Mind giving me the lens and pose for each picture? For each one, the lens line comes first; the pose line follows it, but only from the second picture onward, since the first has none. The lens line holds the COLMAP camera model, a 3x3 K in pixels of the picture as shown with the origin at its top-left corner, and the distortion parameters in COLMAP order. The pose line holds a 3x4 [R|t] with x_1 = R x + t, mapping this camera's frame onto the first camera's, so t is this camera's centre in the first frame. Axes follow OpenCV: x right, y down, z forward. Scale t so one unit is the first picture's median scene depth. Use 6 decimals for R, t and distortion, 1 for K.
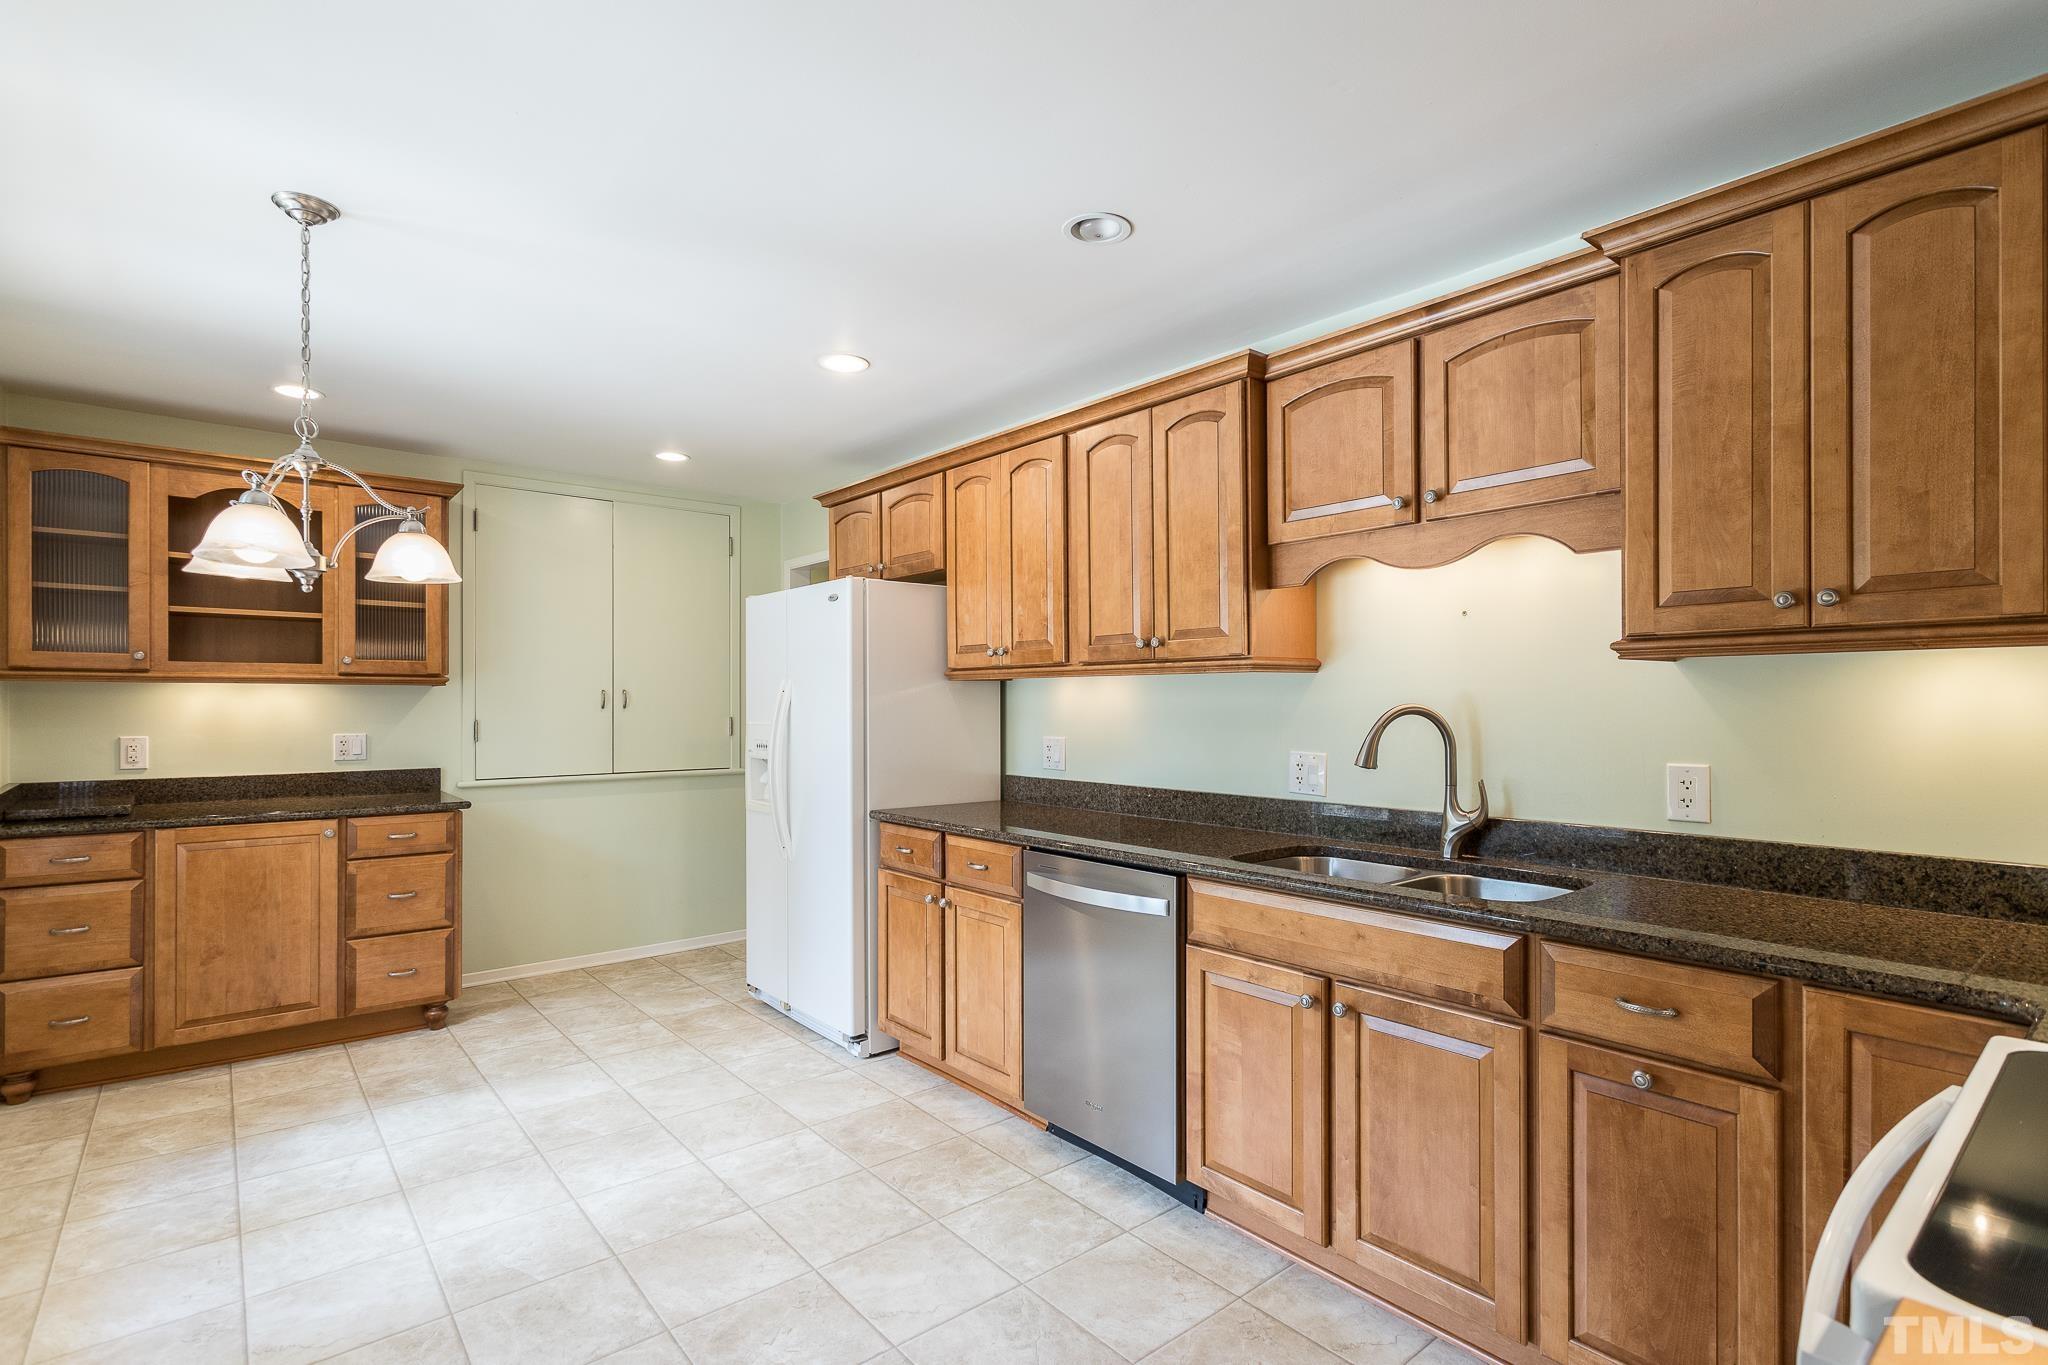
lens RADIAL K [[982.8, 0, 1050.2], [0, 982.8, 691.0], [0, 0, 1]] dist [0.002665, 0.002728]
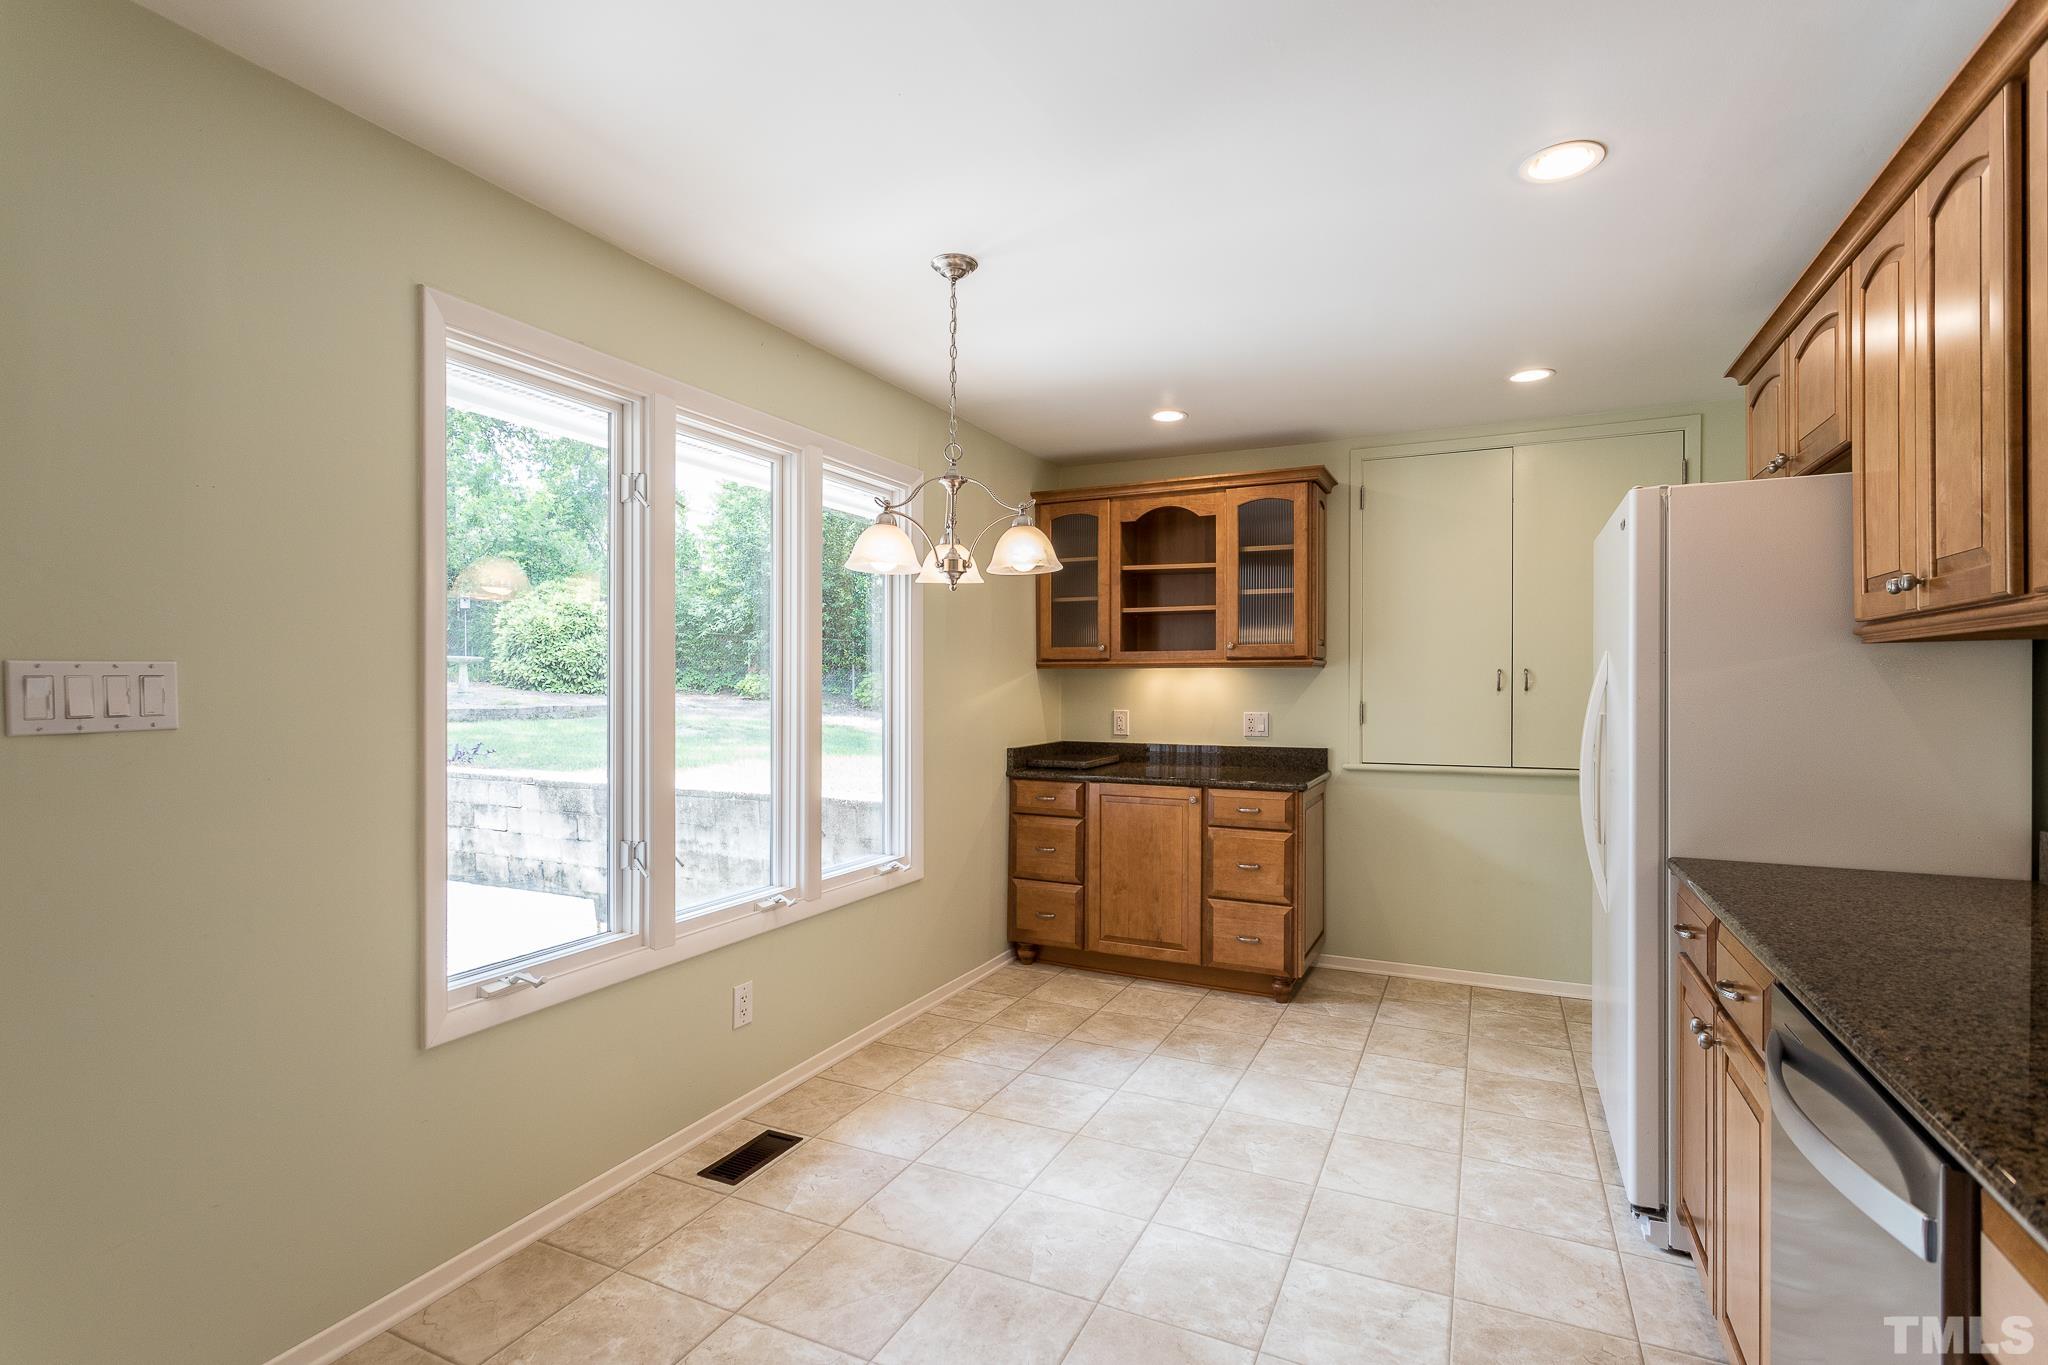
lens RADIAL K [[982.8, 0, 1026.8], [0, 982.8, 682.7], [0, 0, 1]] dist [0.002665, 0.002728]
pose [[0.404094, -0.001317, -0.914716, 0.227395], [0.010841, 0.999936, 0.003349, 0.004437], [0.914653, -0.011270, 0.404082, 0.380551]]
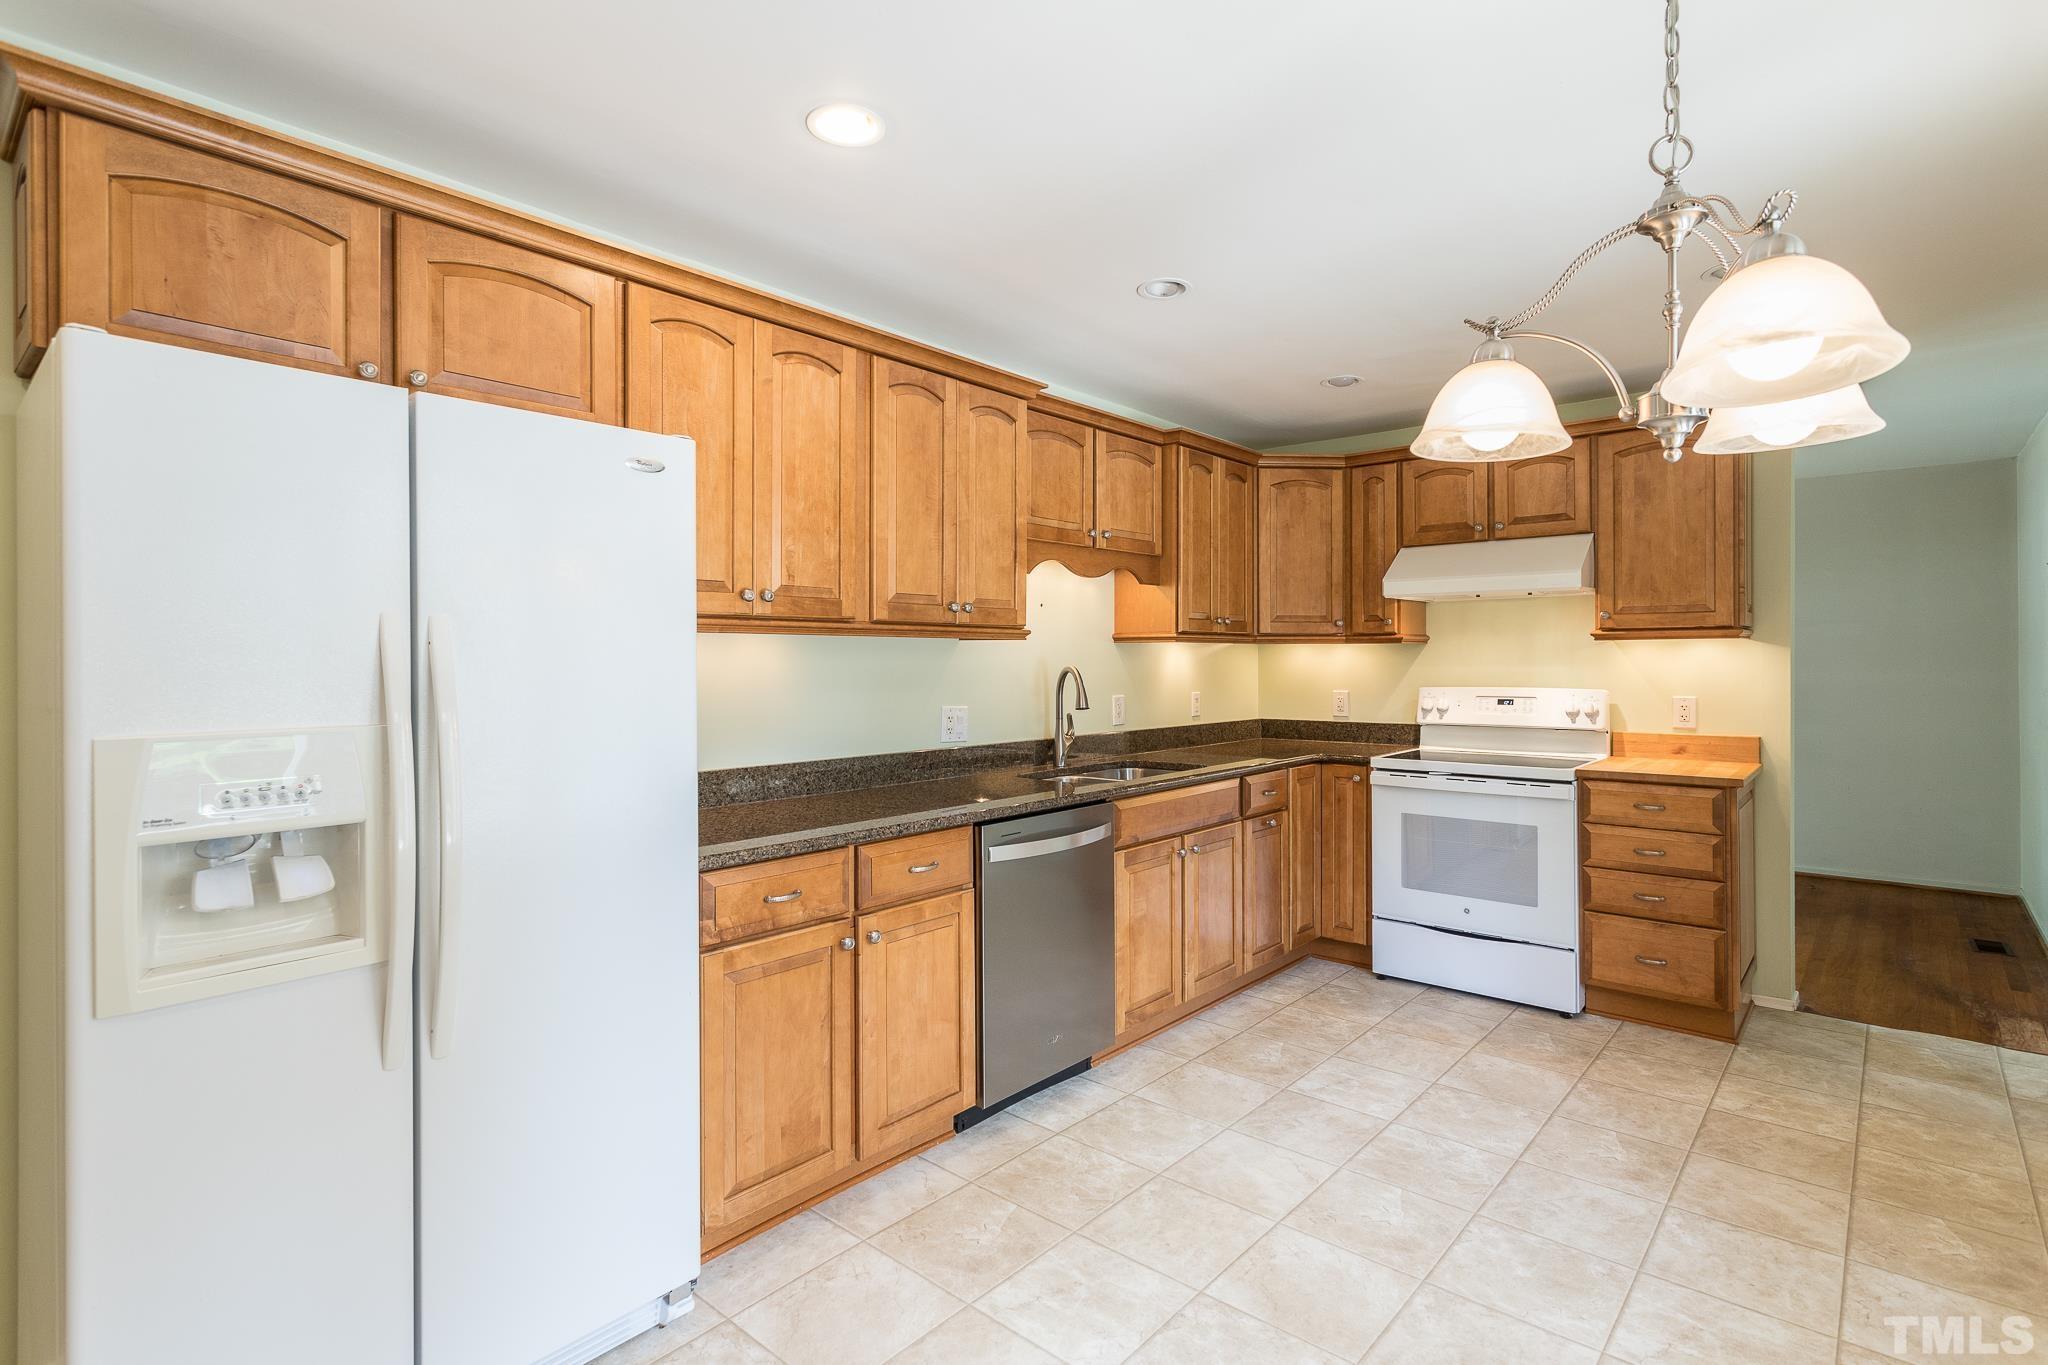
lens RADIAL K [[982.8, 0, 1025.3], [0, 982.8, 665.7], [0, 0, 1]] dist [0.002665, 0.002728]
pose [[-0.140848, -0.002185, 0.990029, -1.013732], [-0.011302, 0.999936, 0.000599, 0.013218], [-0.989967, -0.011105, -0.140864, 1.185212]]
